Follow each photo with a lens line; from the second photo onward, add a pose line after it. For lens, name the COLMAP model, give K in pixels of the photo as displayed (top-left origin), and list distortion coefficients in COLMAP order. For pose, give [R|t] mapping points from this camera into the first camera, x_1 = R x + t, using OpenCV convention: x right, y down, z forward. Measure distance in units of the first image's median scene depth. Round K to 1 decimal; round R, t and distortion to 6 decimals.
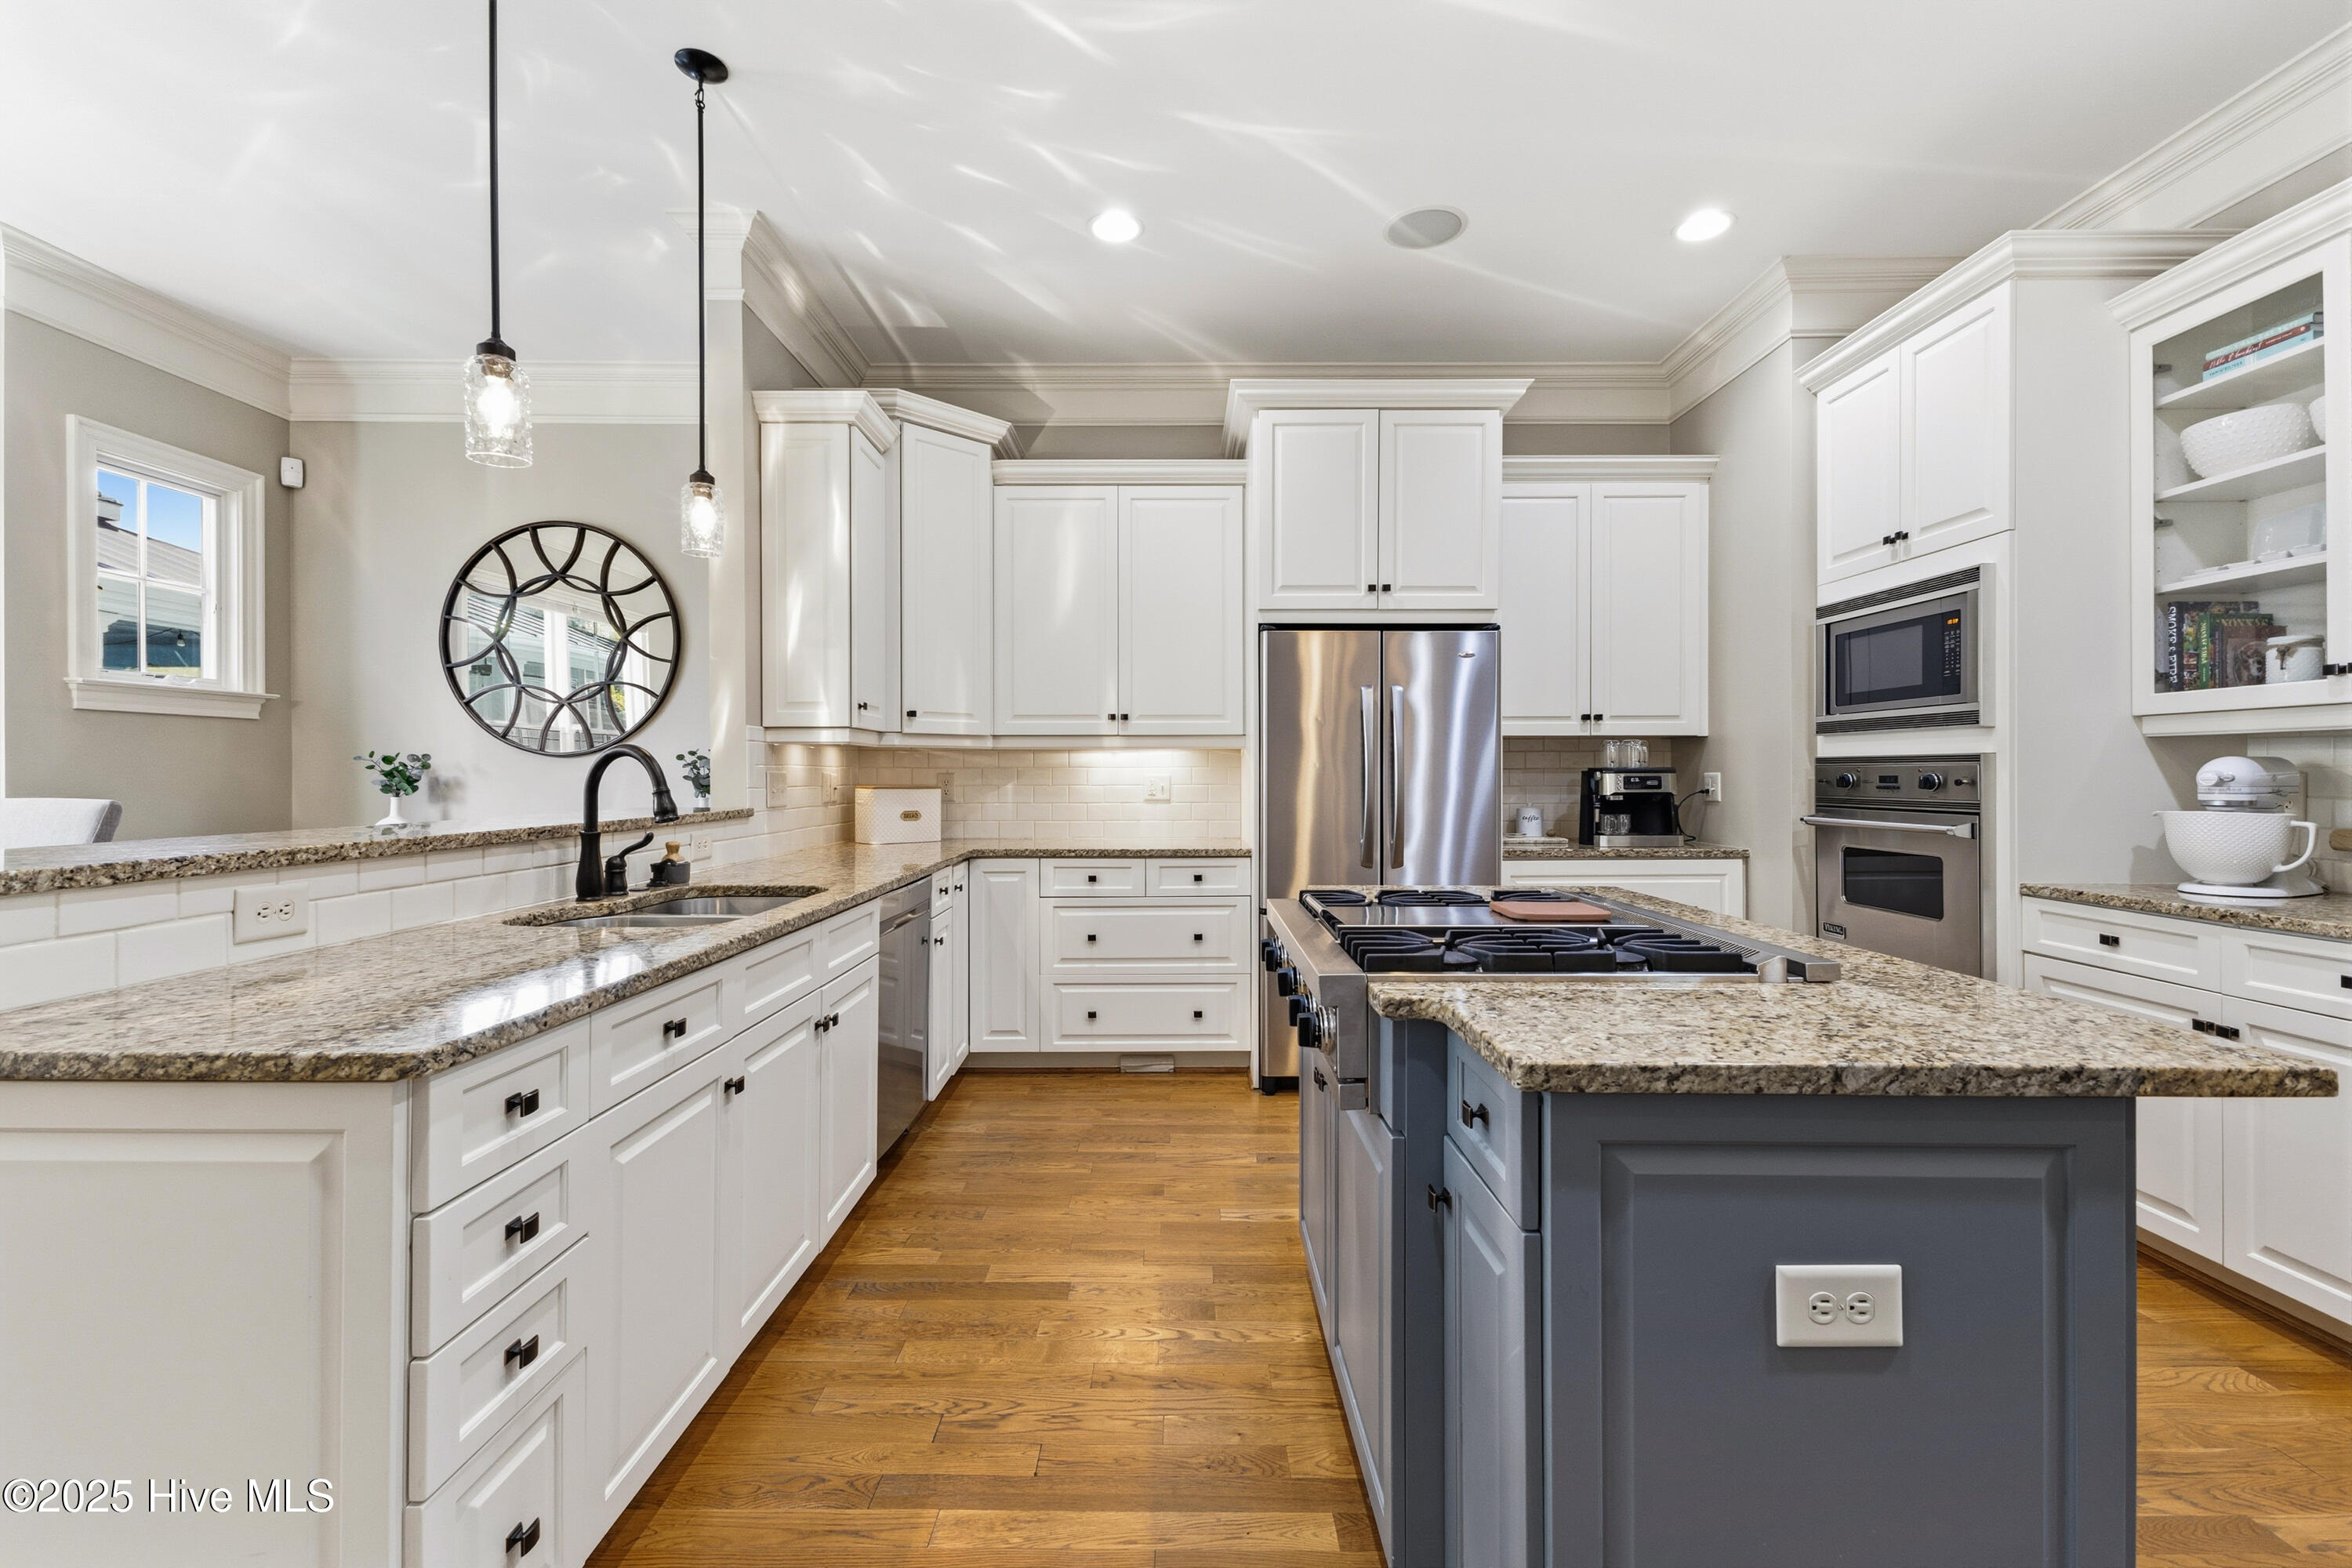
lens RADIAL K [[1004.7, 0, 1168.9], [0, 1004.7, 784.4], [0, 0, 1]] dist [0.013808, 0.000011]
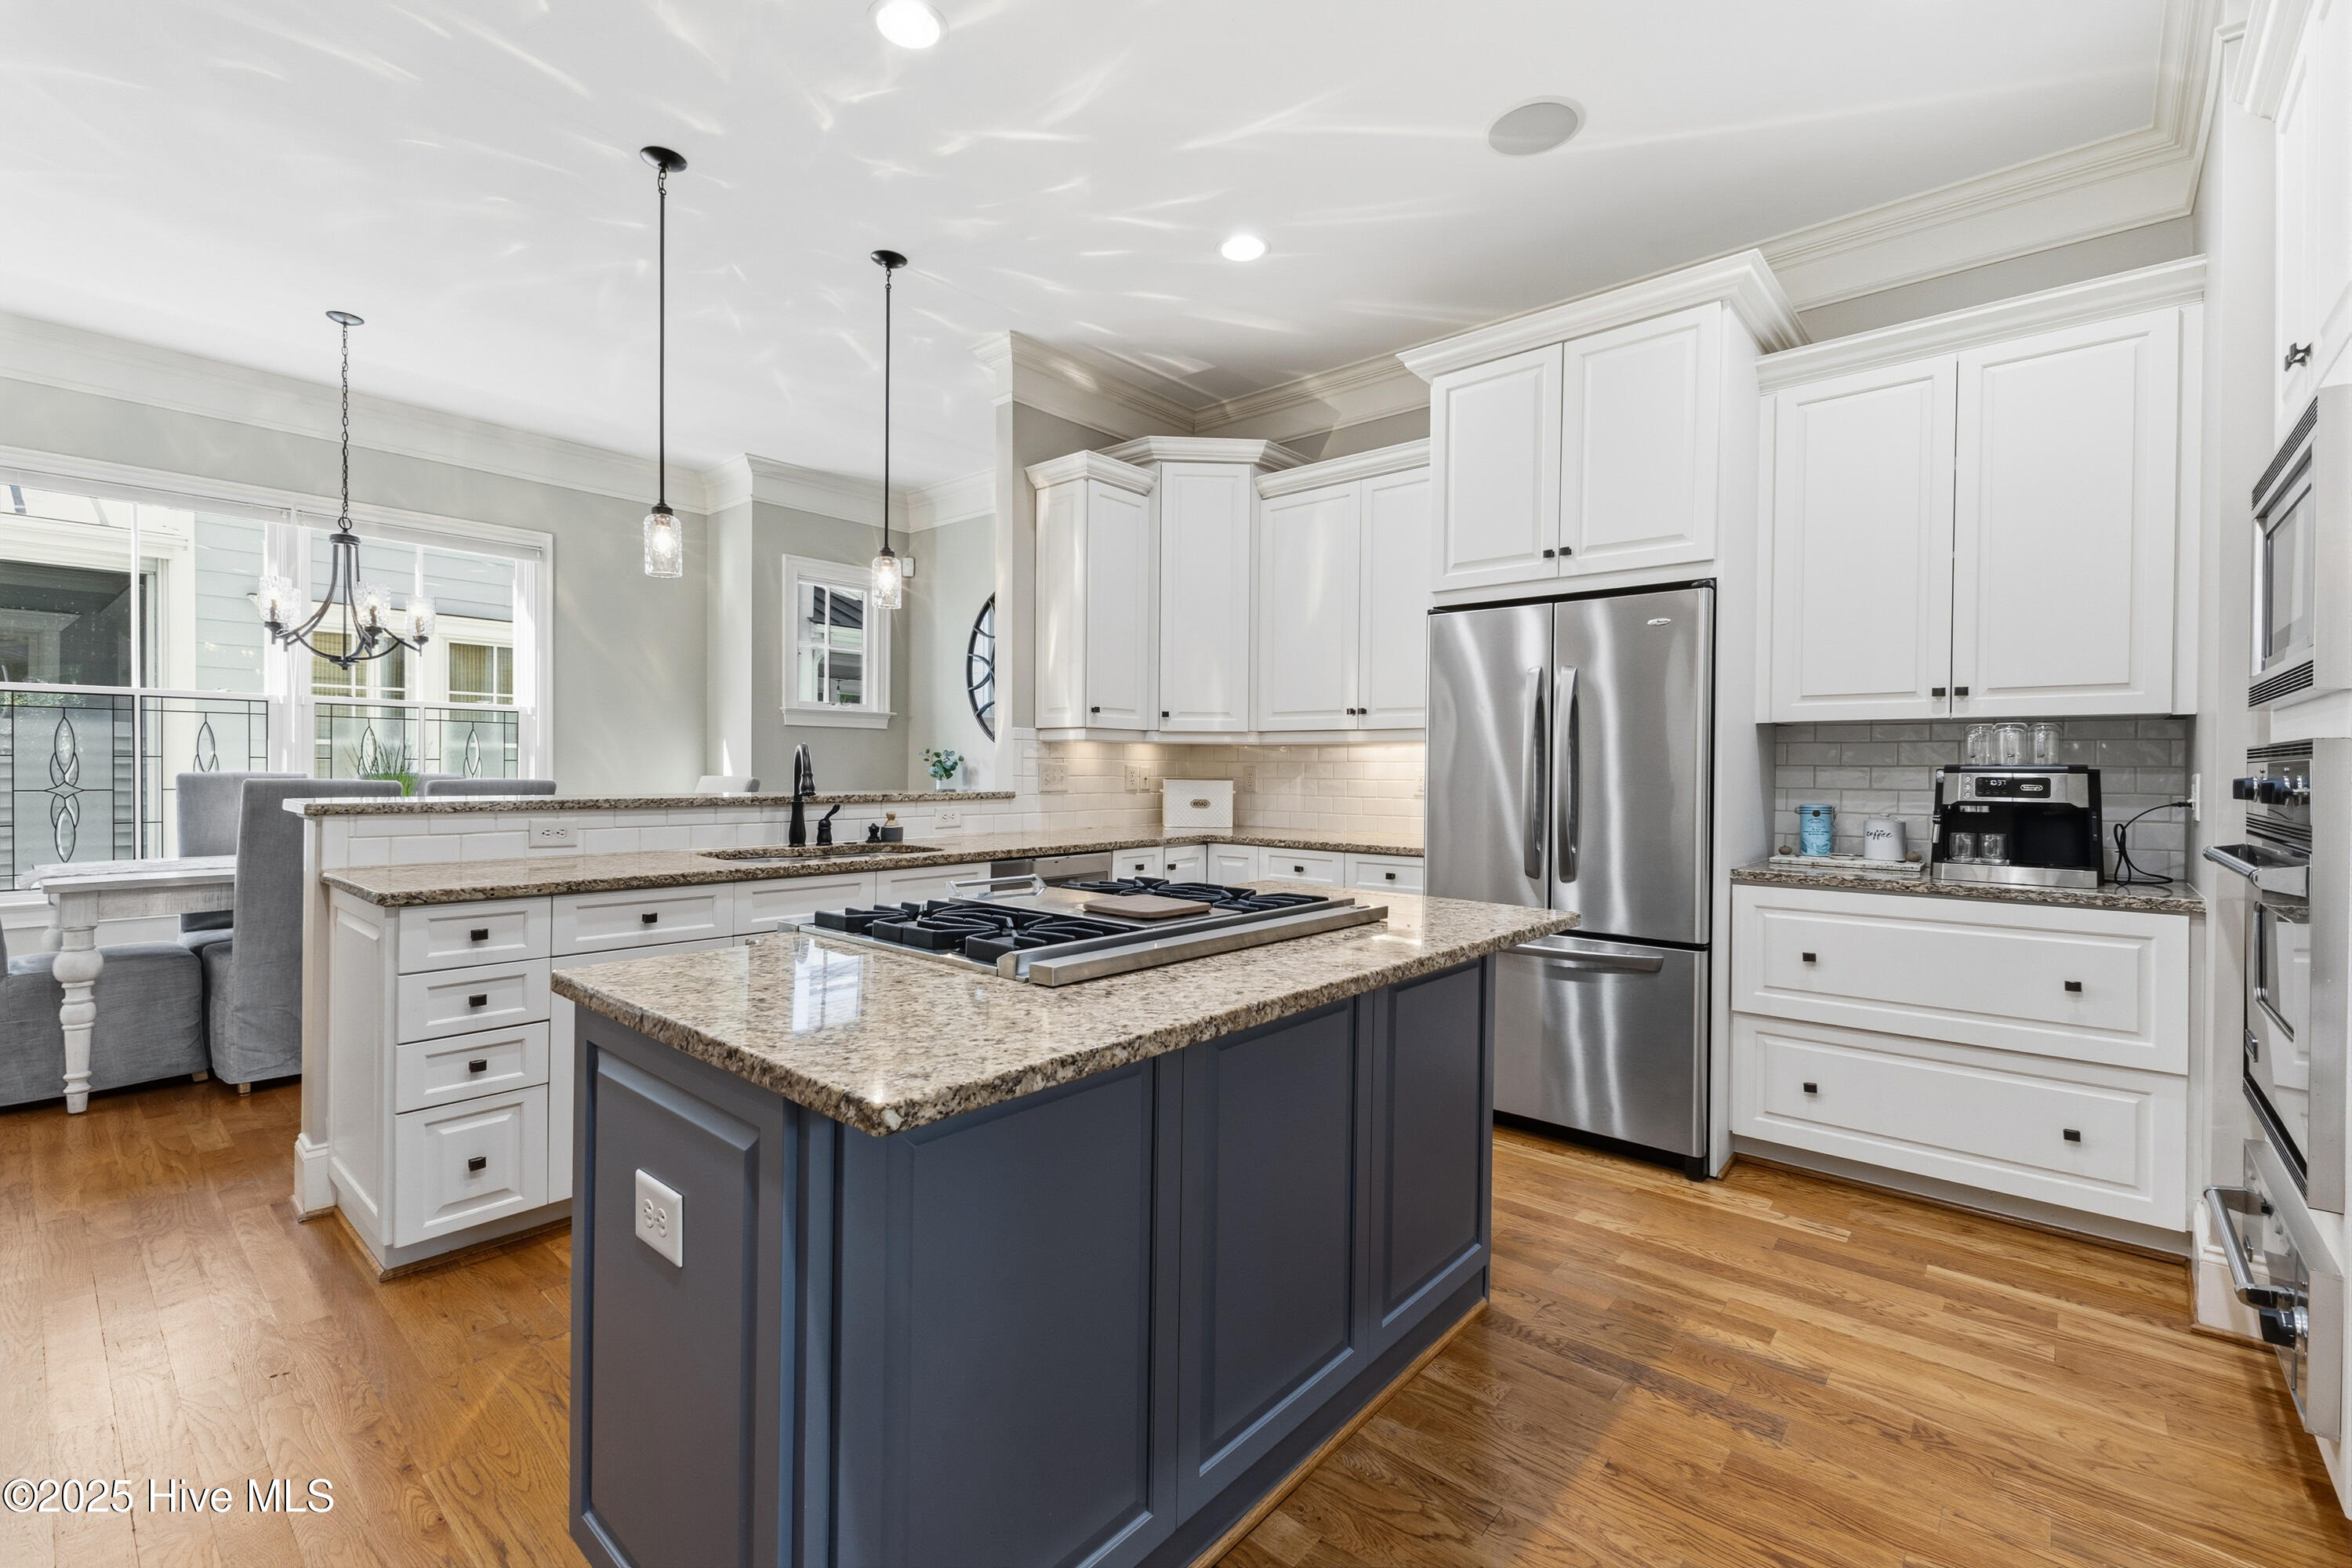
lens RADIAL K [[1004.7, 0, 1175.7], [0, 1004.7, 783.5], [0, 0, 1]] dist [0.013808, 0.000011]
pose [[0.758828, 0.017475, -0.651056, 0.499554], [-0.016131, 0.999838, 0.008035, -0.000491], [0.651091, 0.004405, 0.758987, 0.132885]]
